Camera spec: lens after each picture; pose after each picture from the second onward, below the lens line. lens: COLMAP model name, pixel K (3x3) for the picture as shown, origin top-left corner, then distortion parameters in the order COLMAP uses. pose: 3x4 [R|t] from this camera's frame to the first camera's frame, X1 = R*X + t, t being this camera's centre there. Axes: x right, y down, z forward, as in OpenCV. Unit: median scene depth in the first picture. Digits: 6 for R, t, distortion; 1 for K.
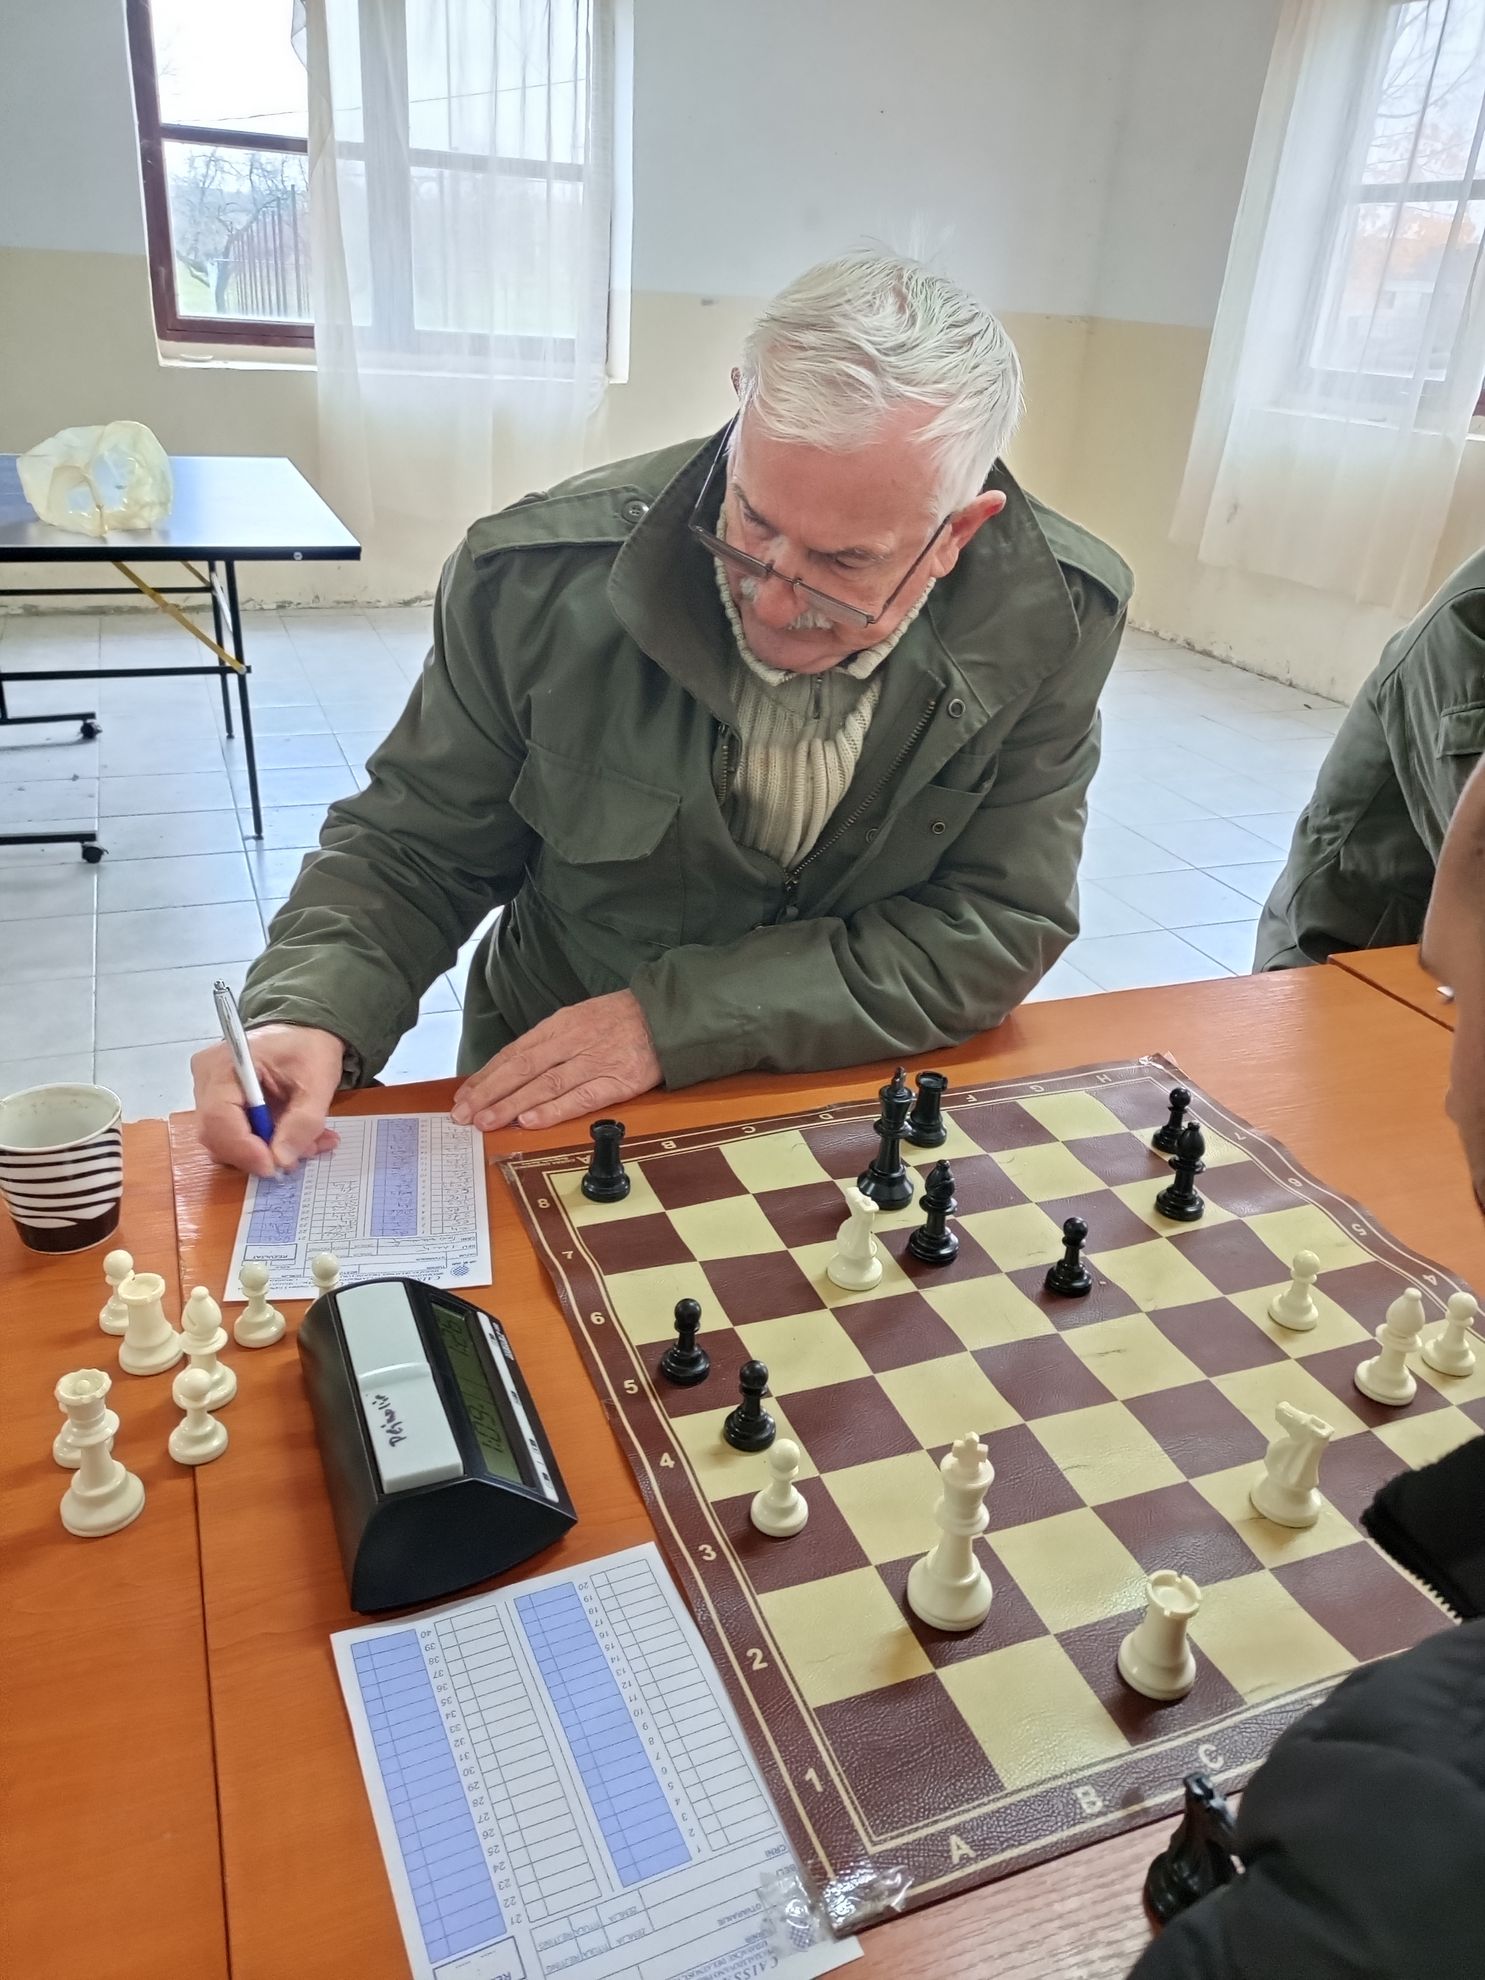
lens RADIAL K [[1468.9, 0, 742.5], [0, 1468.9, 990.0], [0, 0, 1]] dist [0.000894, -0.000222]
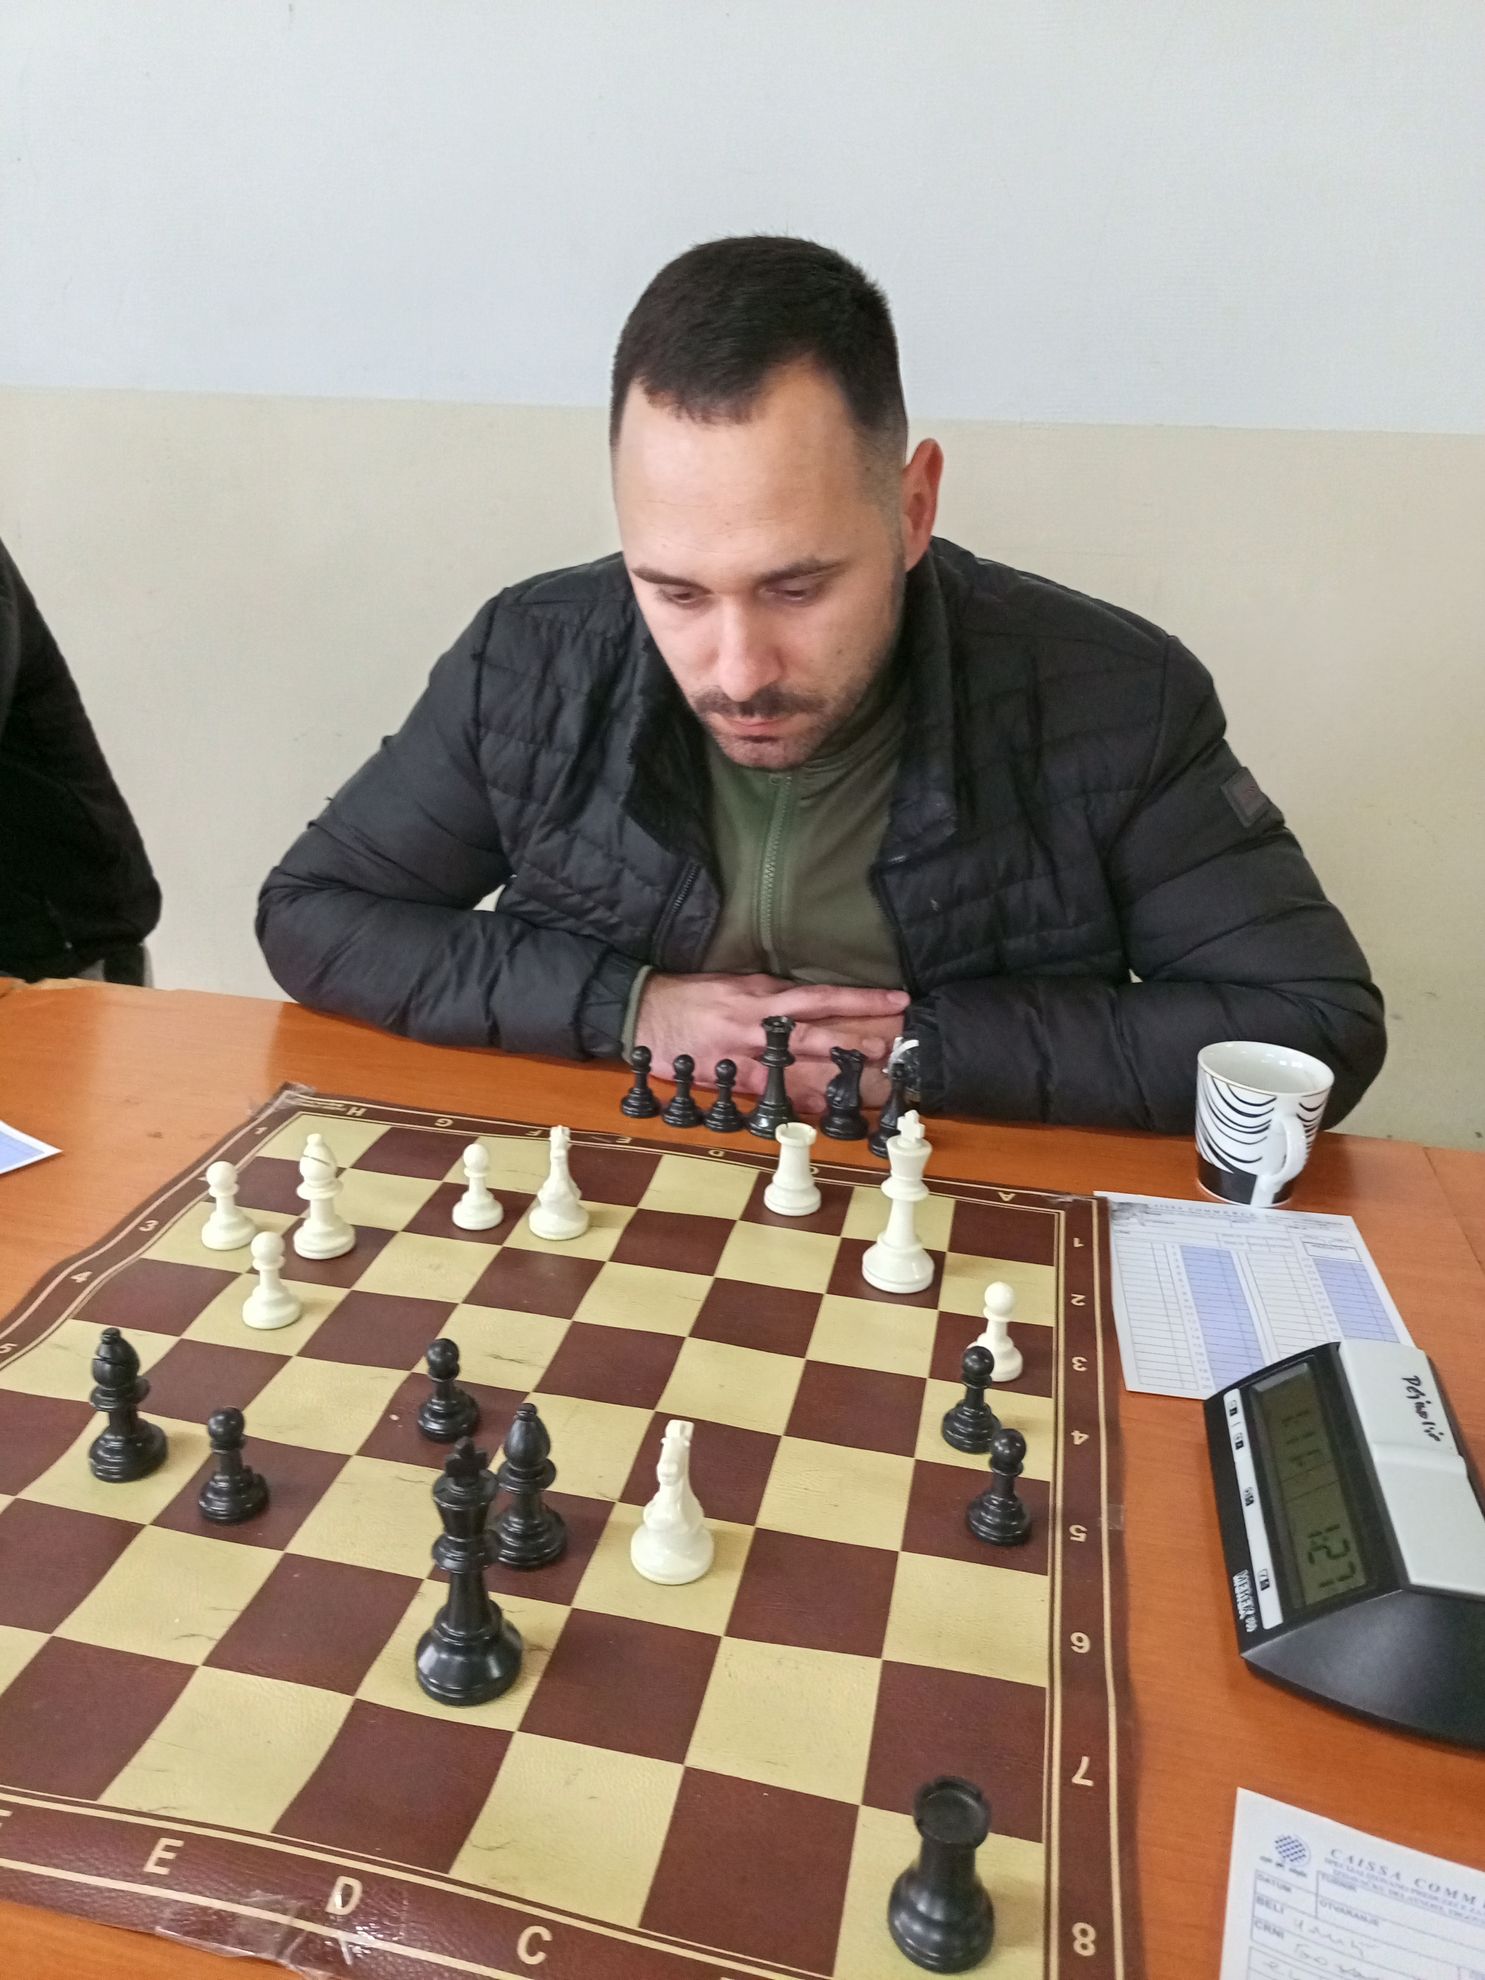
lens RADIAL K [[1468.9, 0, 742.5], [0, 1468.9, 990.0], [0, 0, 1]] dist [0.000894, -0.000222]
pose [[-0.830933, -0.270411, 0.486239, -0.242532], [0.167103, 0.712300, 0.681693, -0.518299], [-0.530686, 0.647693, -0.546687, 1.420524]]
